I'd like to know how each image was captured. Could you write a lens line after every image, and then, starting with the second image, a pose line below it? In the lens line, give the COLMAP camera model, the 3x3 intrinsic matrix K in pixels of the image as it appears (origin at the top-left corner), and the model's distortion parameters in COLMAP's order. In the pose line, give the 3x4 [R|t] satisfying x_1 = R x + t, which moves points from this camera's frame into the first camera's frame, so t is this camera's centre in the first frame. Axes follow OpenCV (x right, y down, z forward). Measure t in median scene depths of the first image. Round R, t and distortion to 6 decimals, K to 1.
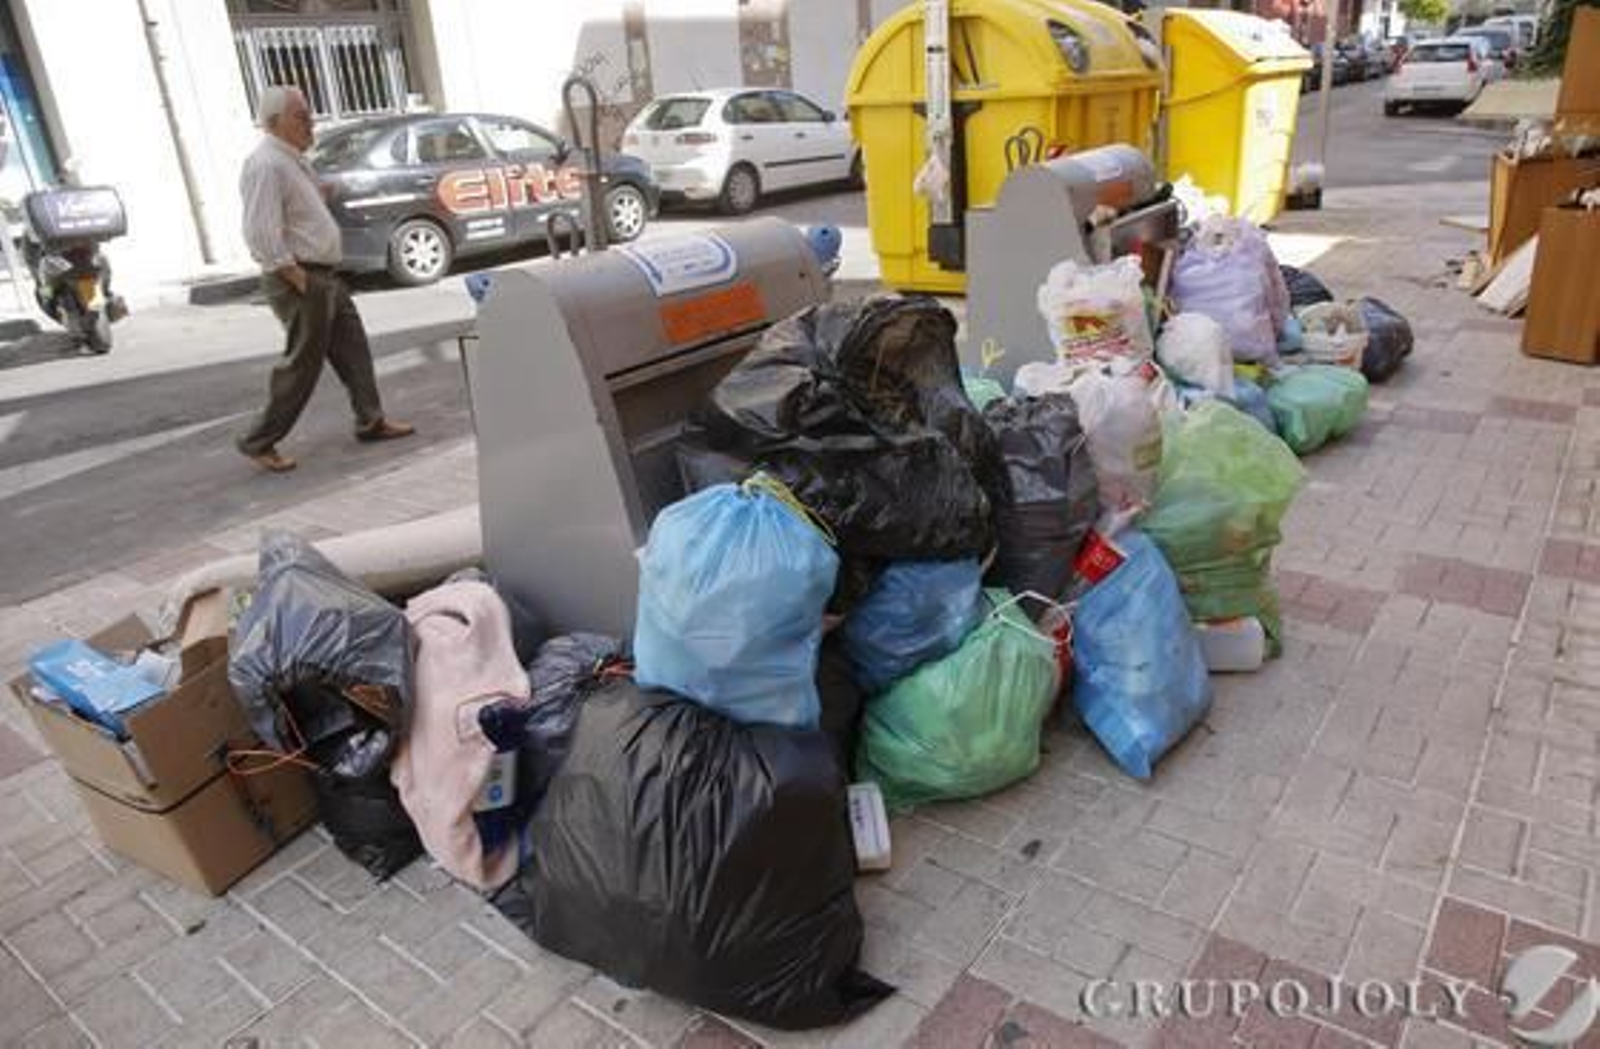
lens RADIAL K [[1067.4, 0, 799.6], [0, 1067.4, 506.8], [0, 0, 1]] dist [-0.098437, 0.070980]
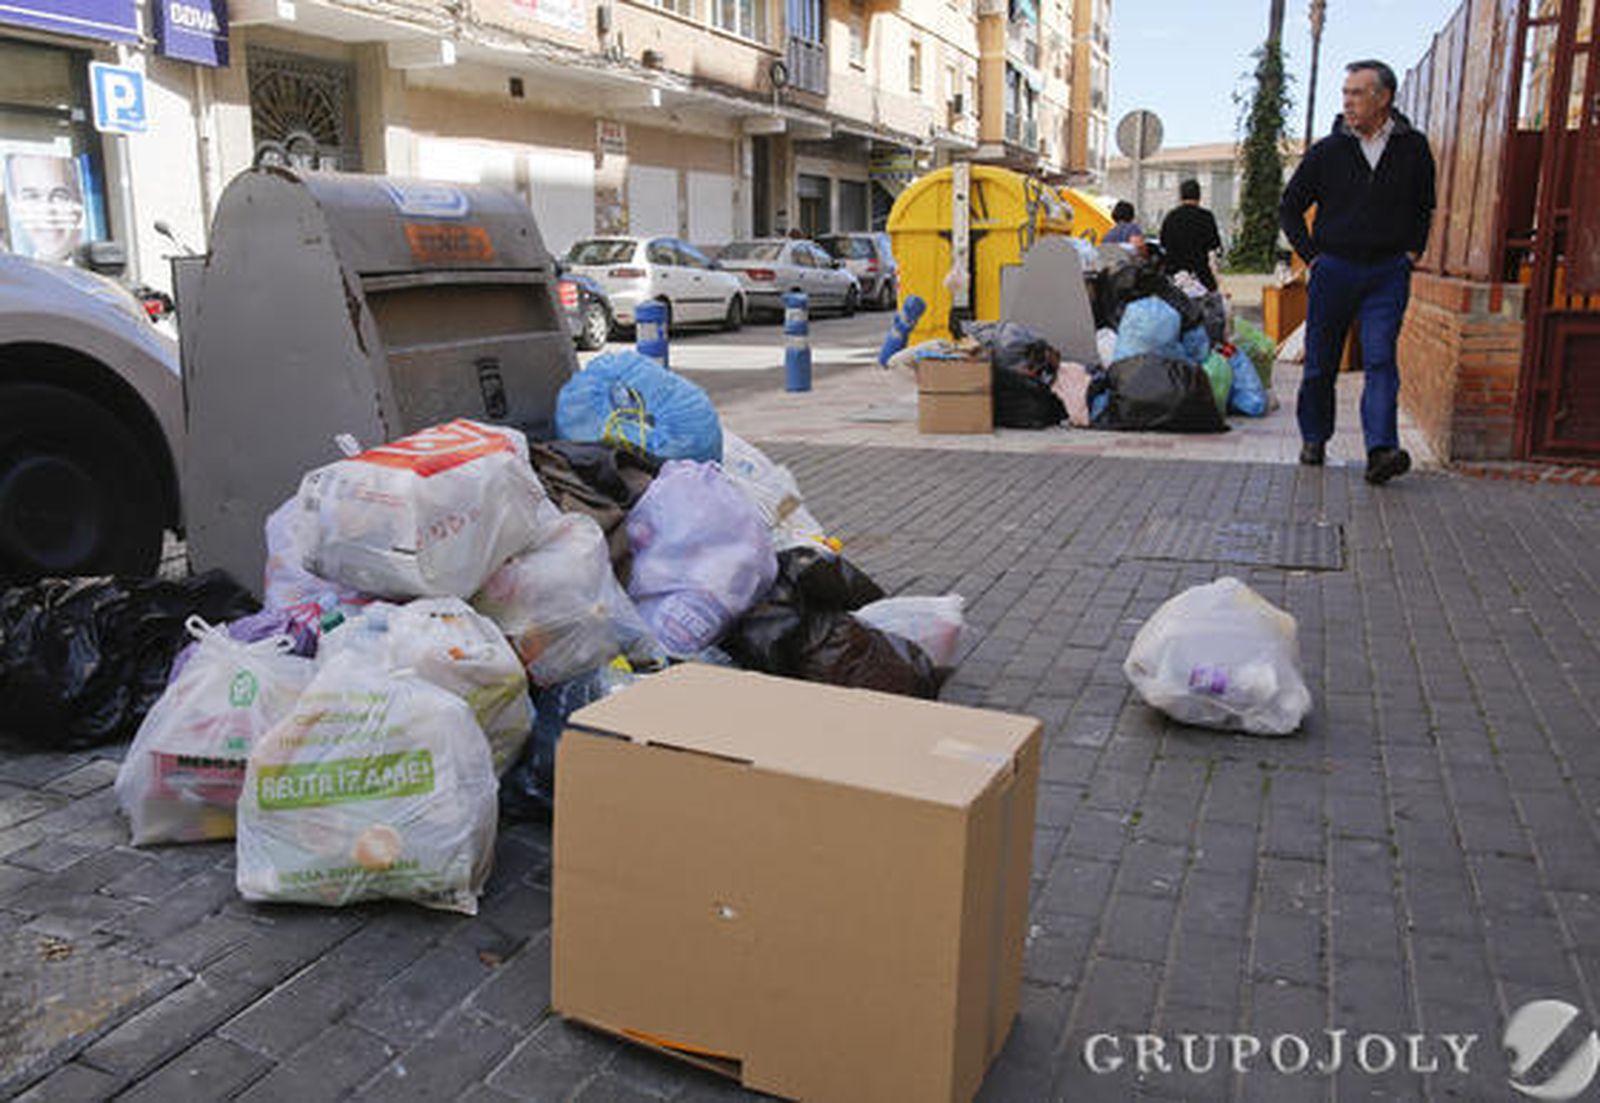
lens RADIAL K [[1292.0, 0, 758.1], [0, 1292.0, 541.5], [0, 0, 1]] dist [-0.090755, 0.101328]
pose [[0.965989, -0.000782, 0.258580, -0.424307], [0.047662, 0.983400, -0.175078, 0.254656], [-0.254151, 0.181448, 0.949992, -0.425754]]
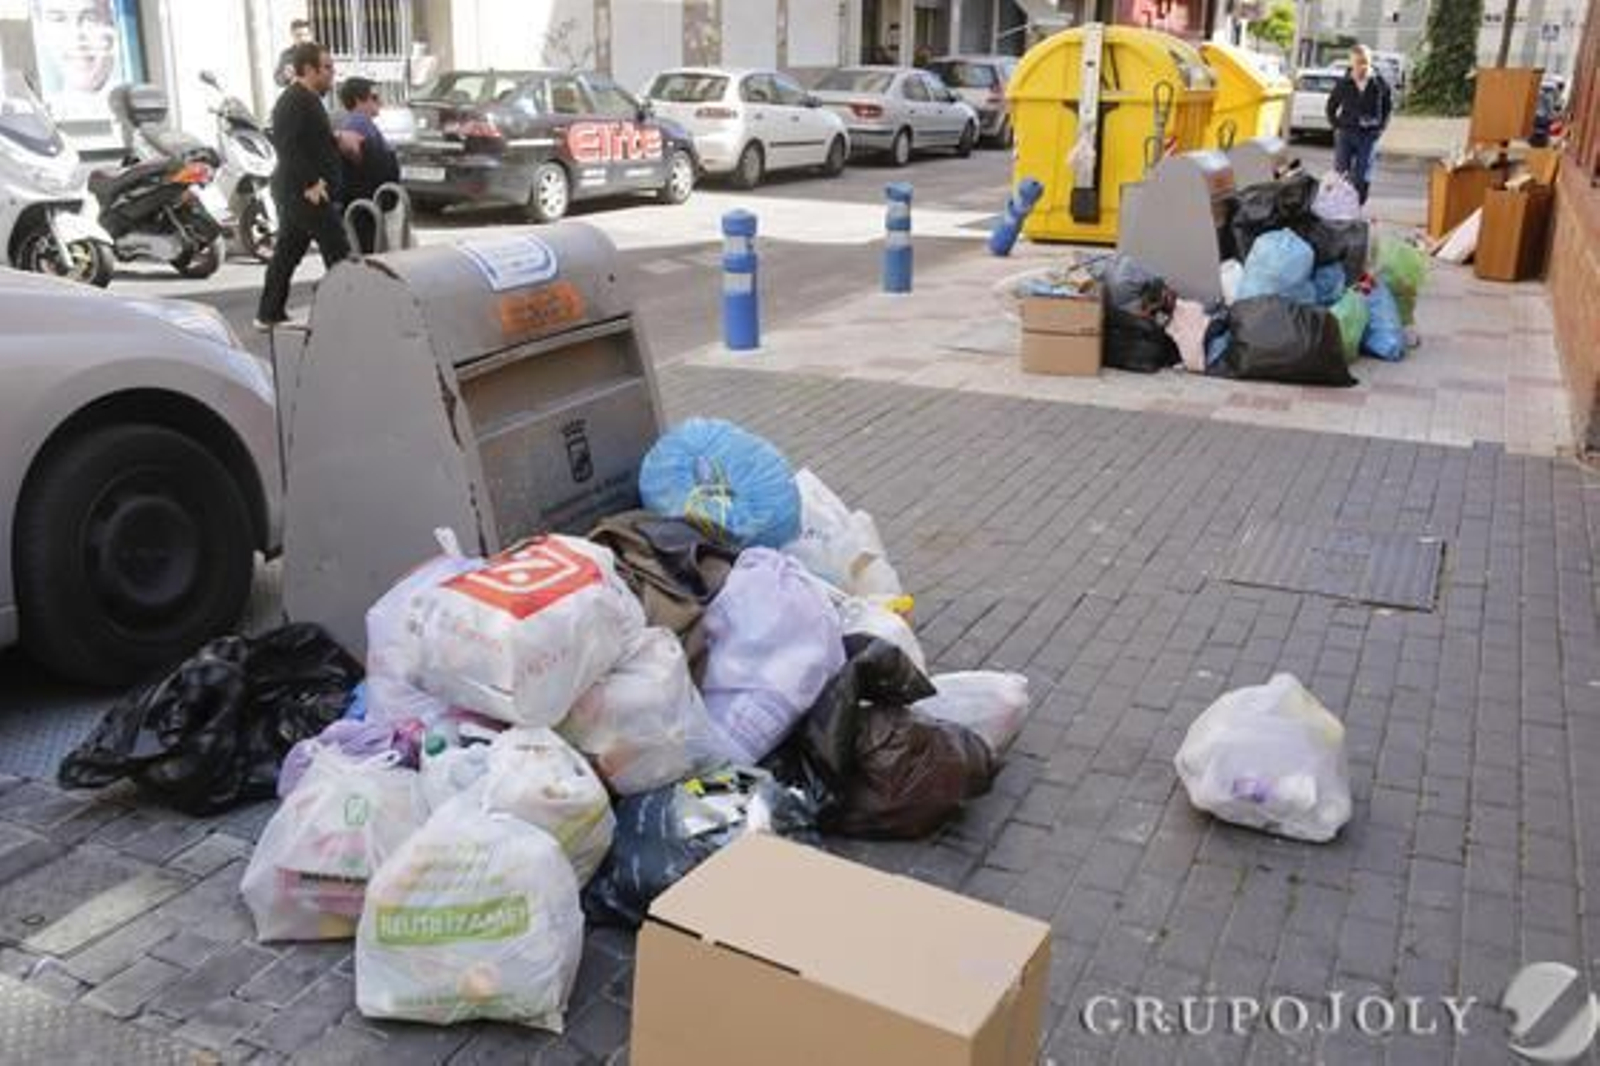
lens RADIAL K [[1443.2, 0, 803.5], [0, 1443.2, 526.3], [0, 0, 1]] dist [-0.061637, 0.100349]
pose [[0.973656, 0.014435, 0.227566, -0.432053], [0.002199, 0.997353, -0.072674, 0.208302], [-0.228013, 0.071260, 0.971047, -0.475749]]
